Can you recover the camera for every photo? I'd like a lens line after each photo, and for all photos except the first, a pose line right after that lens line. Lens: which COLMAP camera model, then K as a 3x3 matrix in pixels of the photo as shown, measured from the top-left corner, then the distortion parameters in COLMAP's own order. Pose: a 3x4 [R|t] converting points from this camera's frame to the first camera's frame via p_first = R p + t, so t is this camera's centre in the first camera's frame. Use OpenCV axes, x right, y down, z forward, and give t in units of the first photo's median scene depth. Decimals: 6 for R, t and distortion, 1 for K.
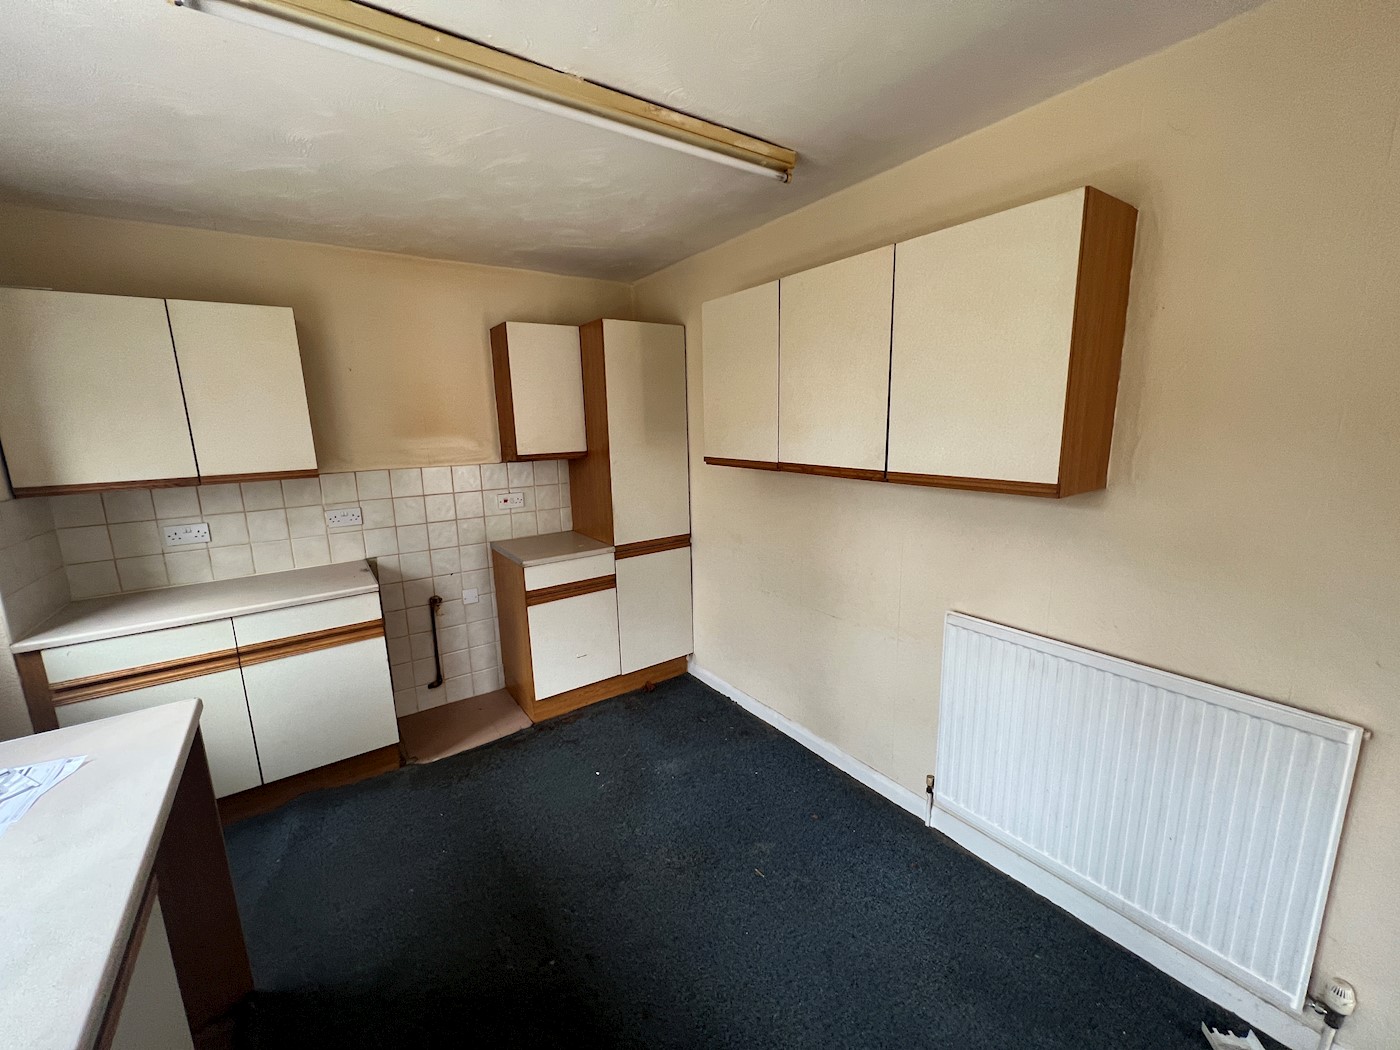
lens RADIAL K [[560.1, 0, 694.9], [0, 560.1, 524.0], [0, 0, 1]] dist [-0.000021, 0.000505]
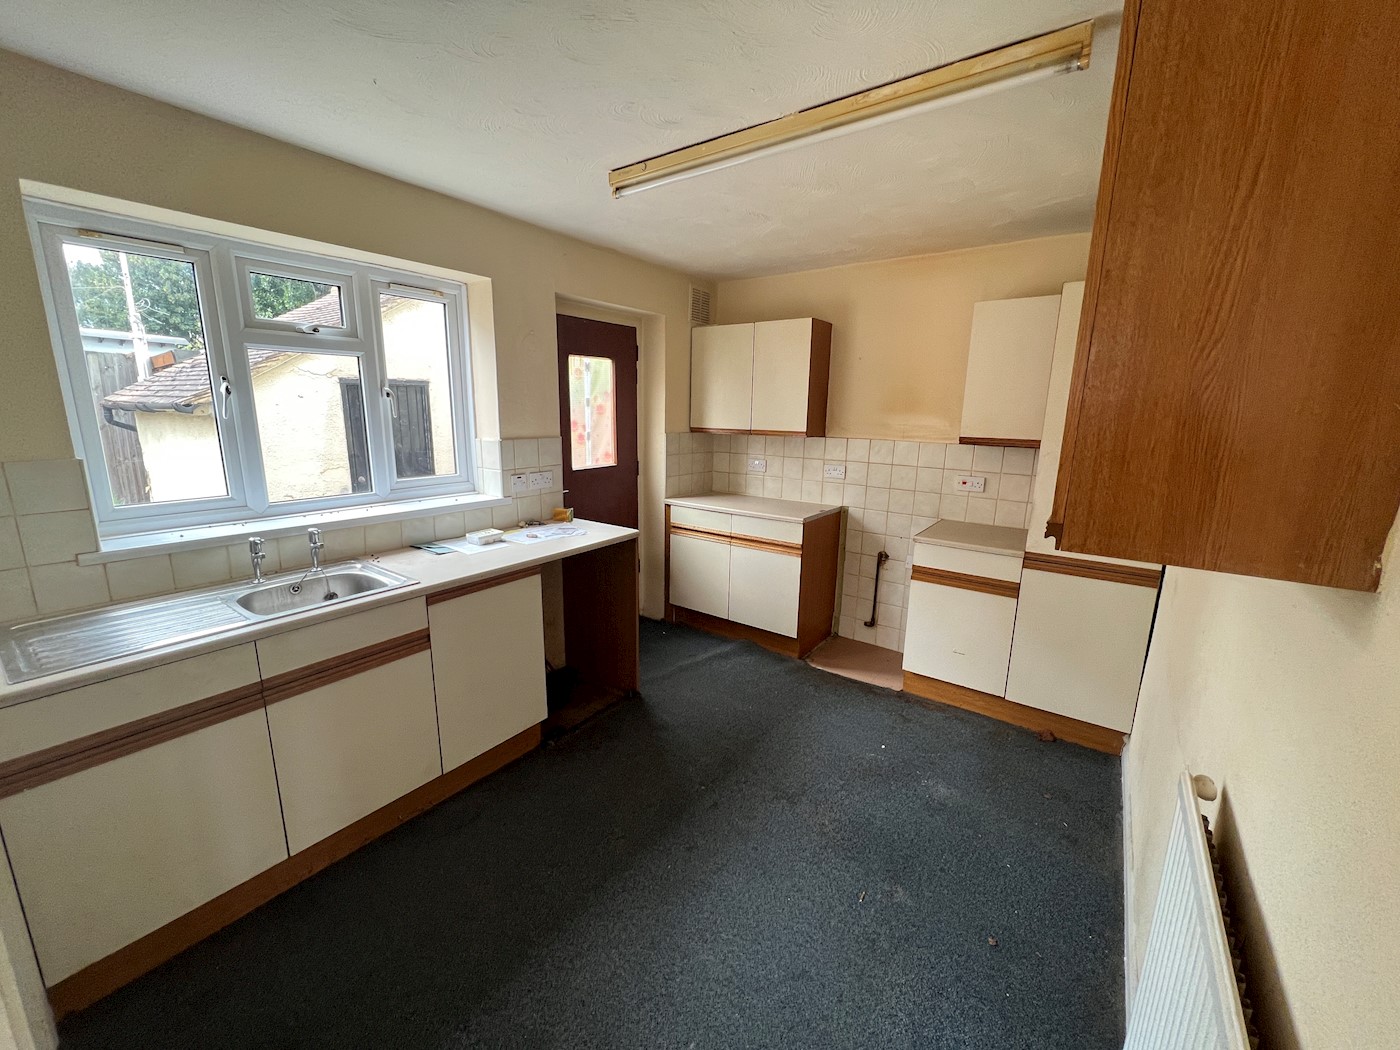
lens RADIAL K [[560.1, 0, 694.9], [0, 560.1, 524.0], [0, 0, 1]] dist [-0.000021, 0.000505]
pose [[0.321232, 0.224767, -0.919940, 0.521408], [-0.203148, 0.965166, 0.164880, -0.043758], [0.924955, 0.133919, 0.355703, 0.240239]]
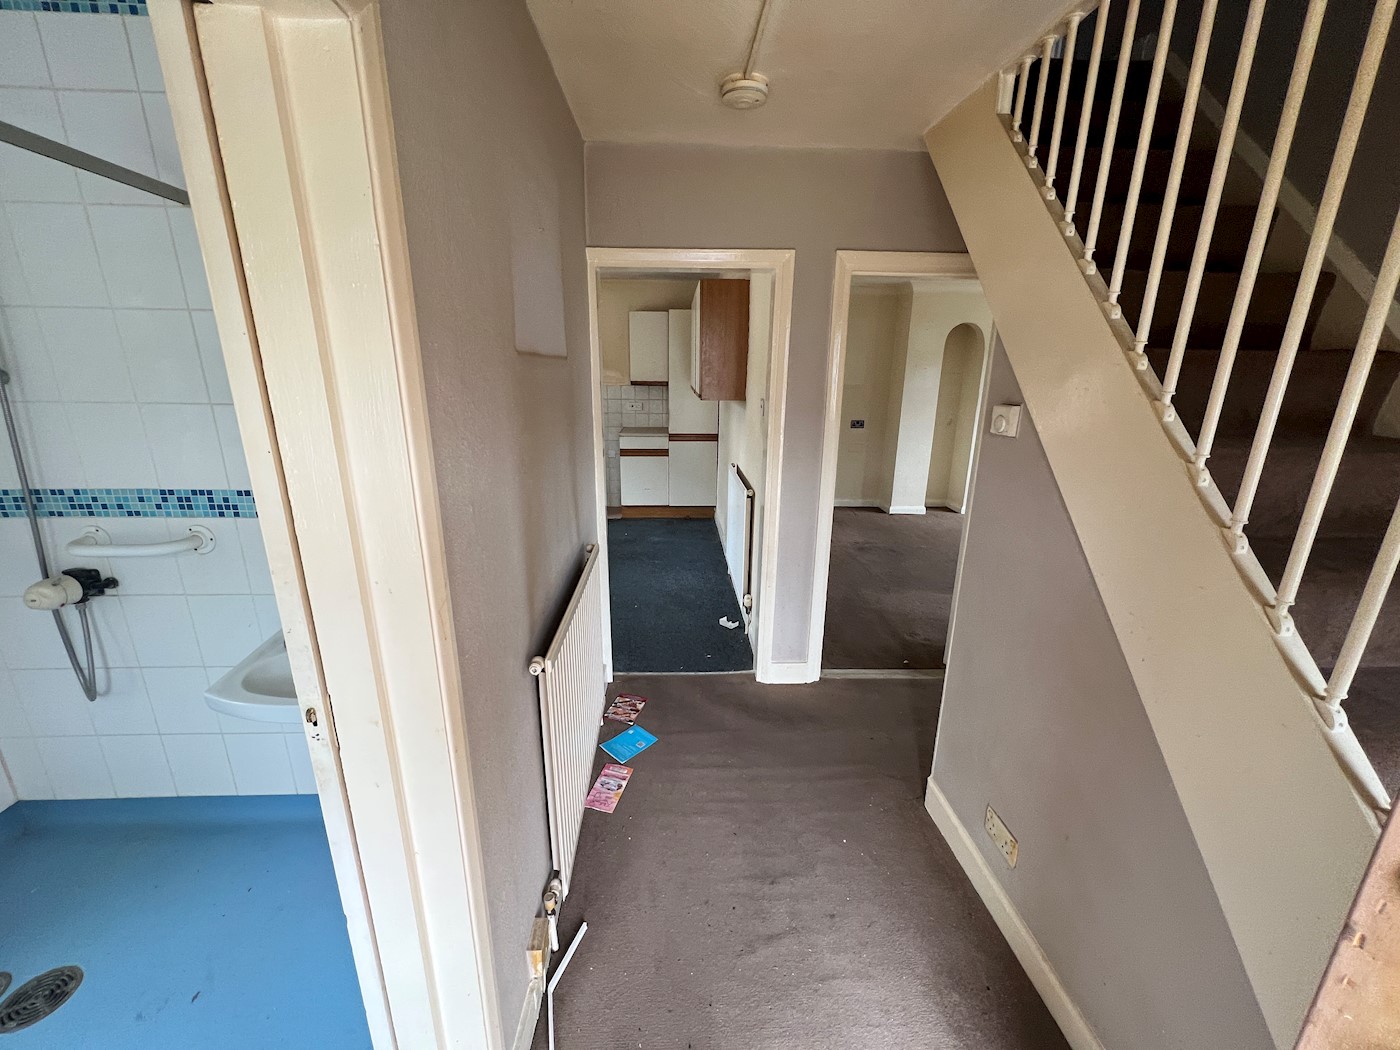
lens RADIAL K [[560.1, 0, 694.9], [0, 560.1, 524.0], [0, 0, 1]] dist [-0.000021, 0.000505]
pose [[0.842102, 0.177462, -0.509285, 1.009323], [-0.136812, 0.983716, 0.116560, 0.116819], [0.521677, -0.028479, 0.852668, -0.589937]]
